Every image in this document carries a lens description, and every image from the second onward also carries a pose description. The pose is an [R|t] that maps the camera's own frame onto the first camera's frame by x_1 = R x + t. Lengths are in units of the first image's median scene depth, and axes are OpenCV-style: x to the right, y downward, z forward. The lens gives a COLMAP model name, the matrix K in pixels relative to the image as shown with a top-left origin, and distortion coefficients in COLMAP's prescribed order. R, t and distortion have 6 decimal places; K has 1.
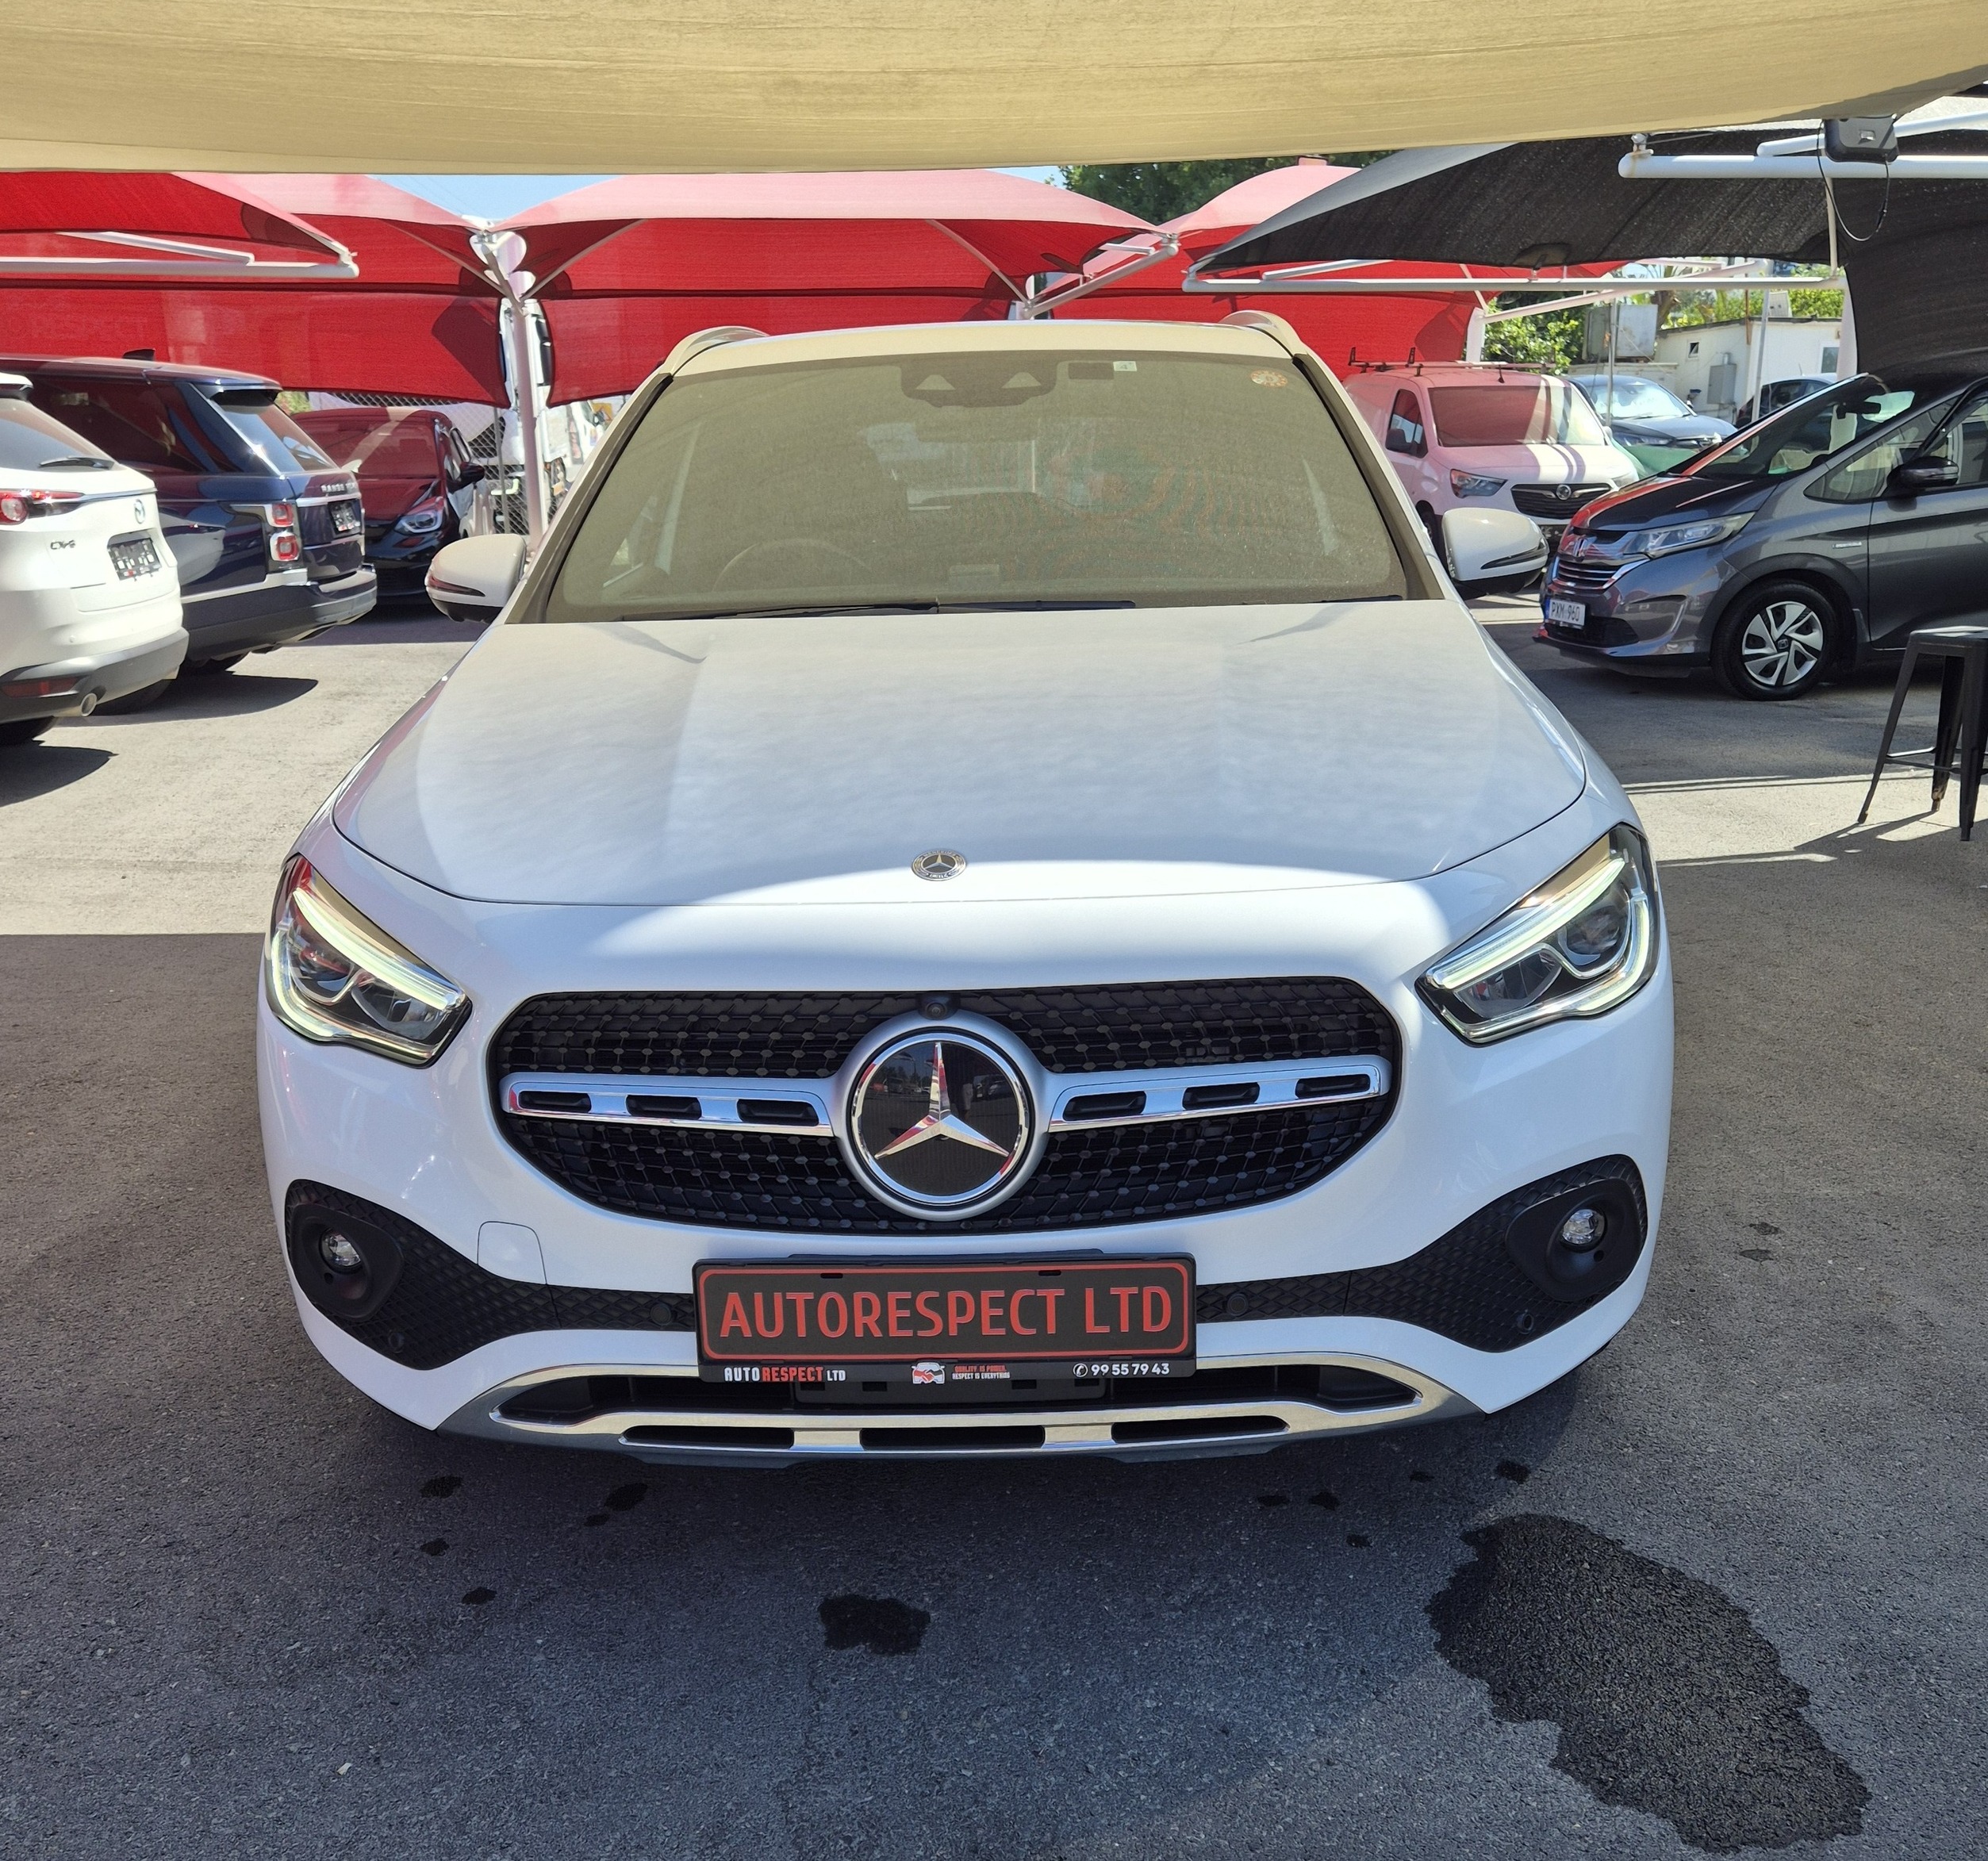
lens RADIAL K [[1946.5, 0, 994.0], [0, 1946.5, 930.5], [0, 0, 1]] dist [0.029148, 0.003977]
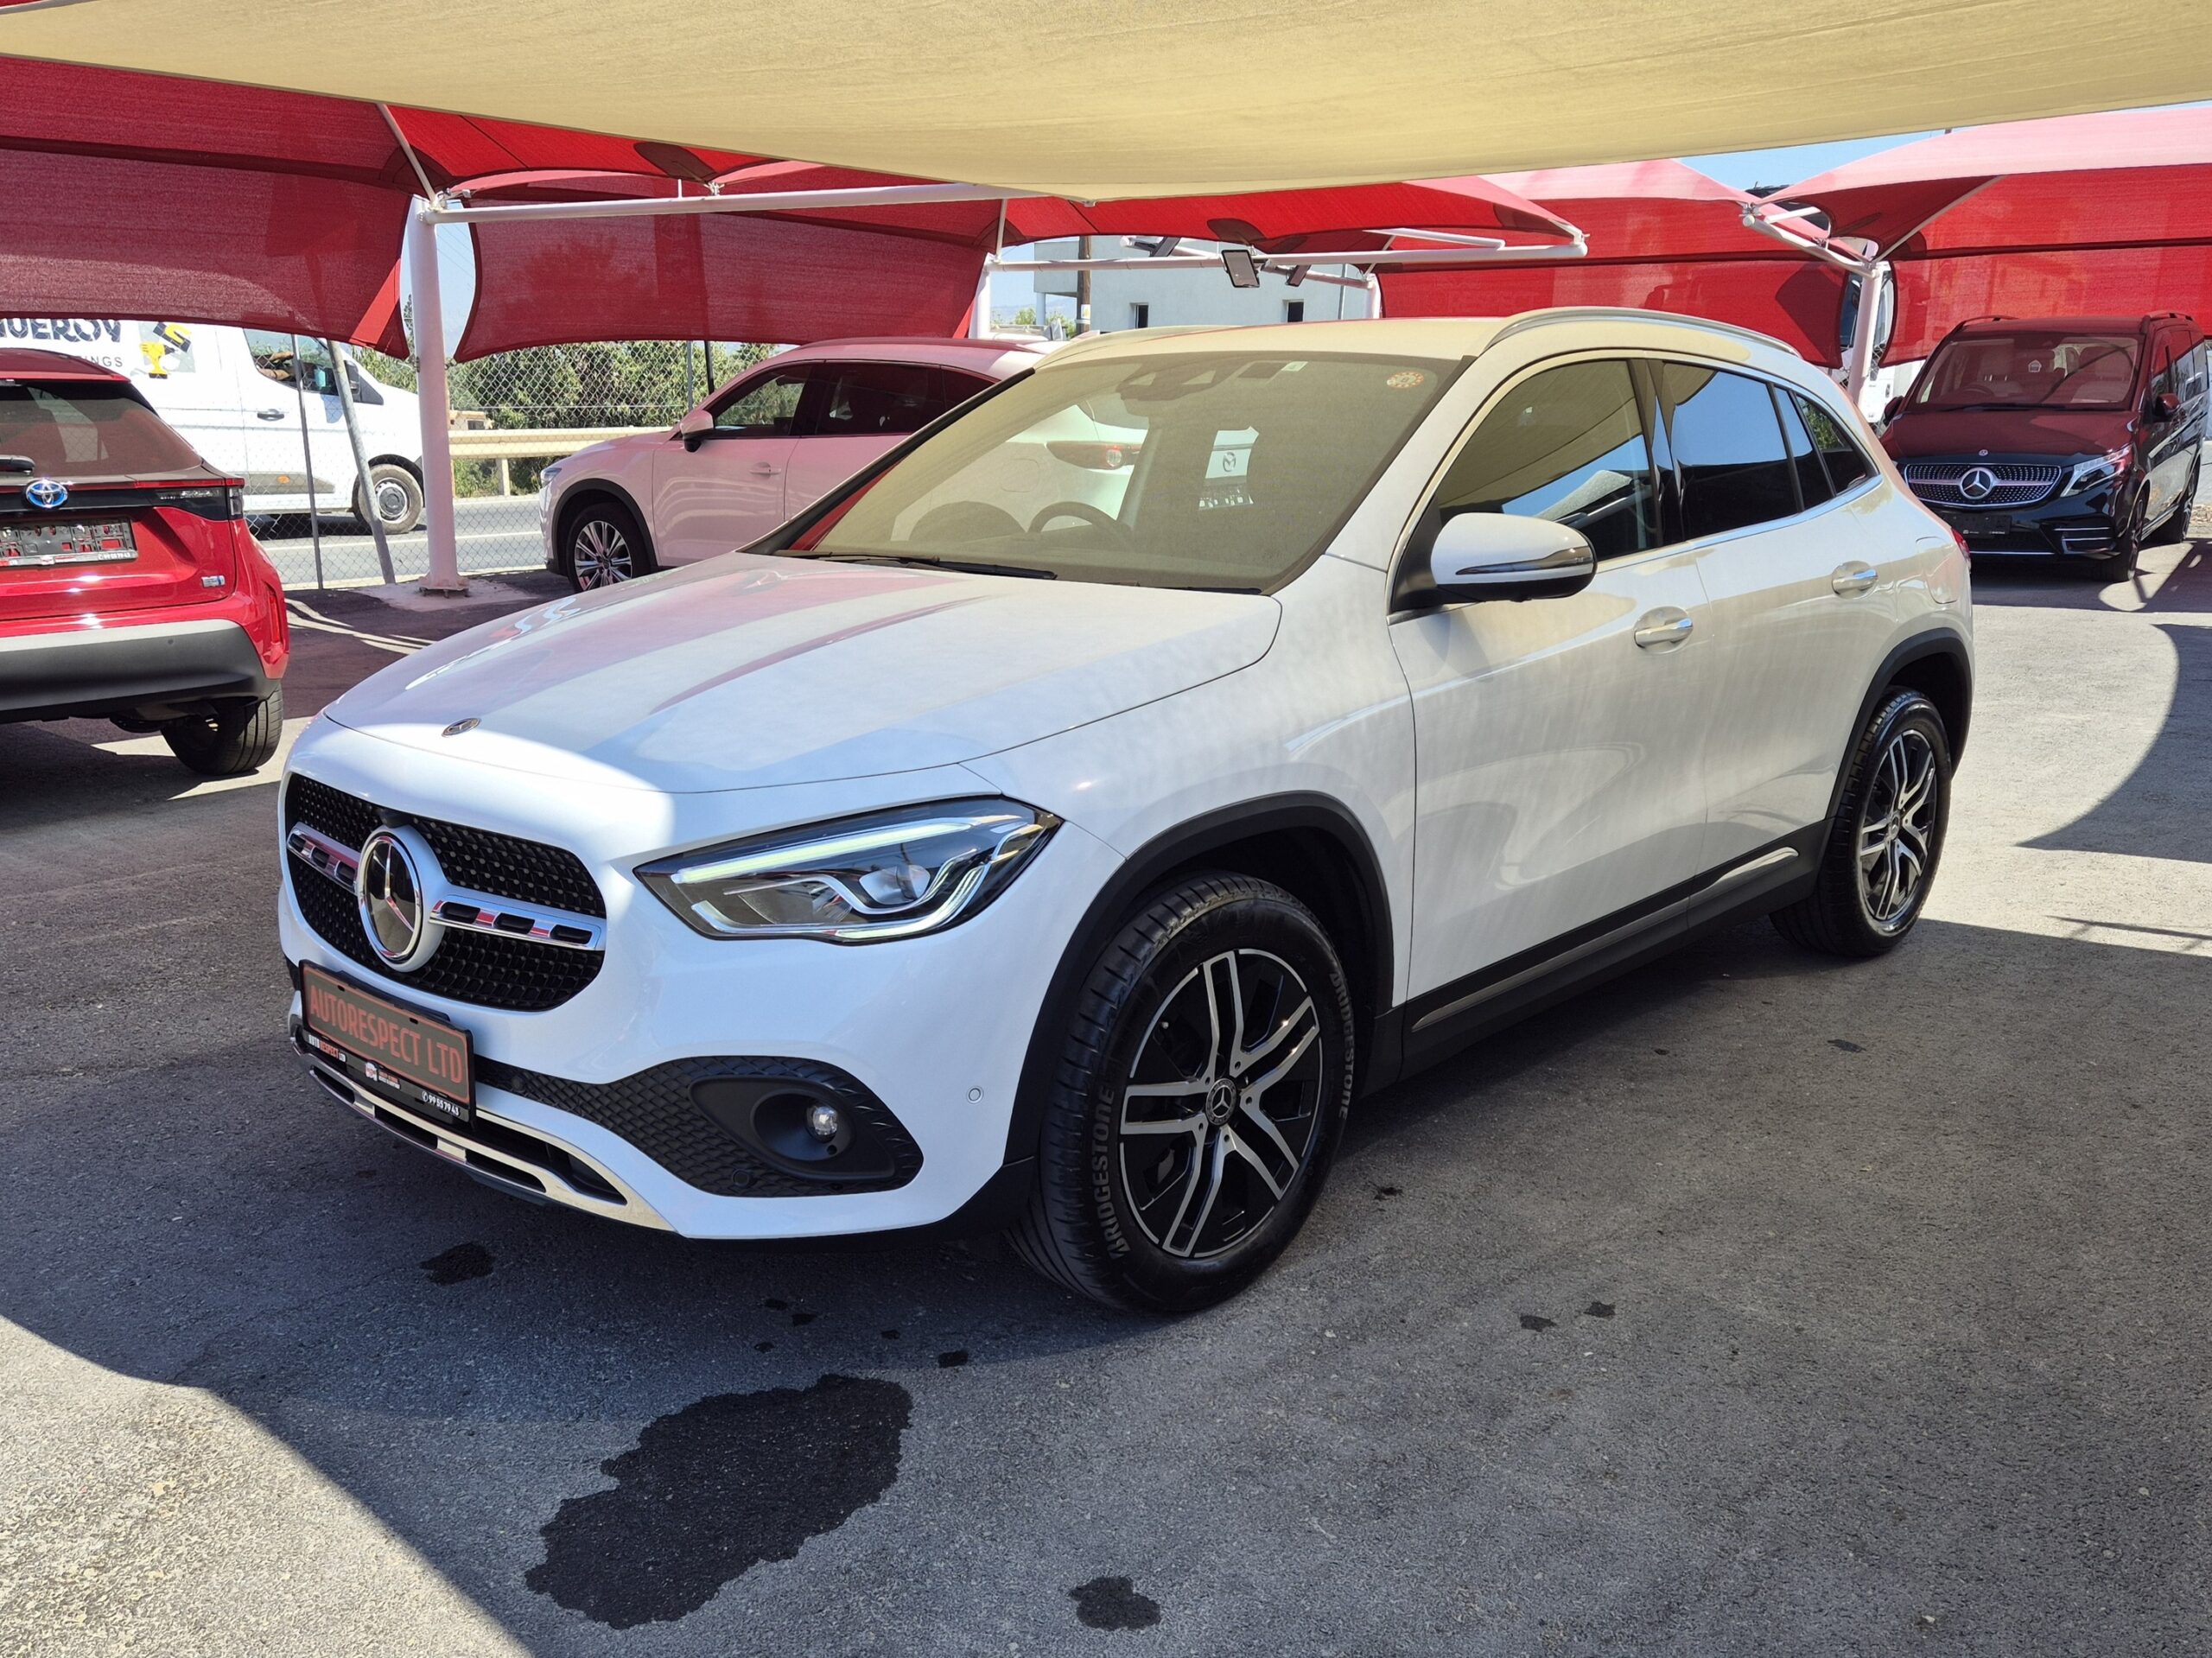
lens RADIAL K [[1846.6, 0, 1062.0], [0, 1846.6, 798.0], [0, 0, 1]] dist [0.041042, -0.019021]
pose [[0.744733, 0.156187, -0.648829, 0.950556], [-0.176100, 0.983761, 0.034683, -0.087290], [0.643710, 0.088429, 0.760143, 0.204586]]
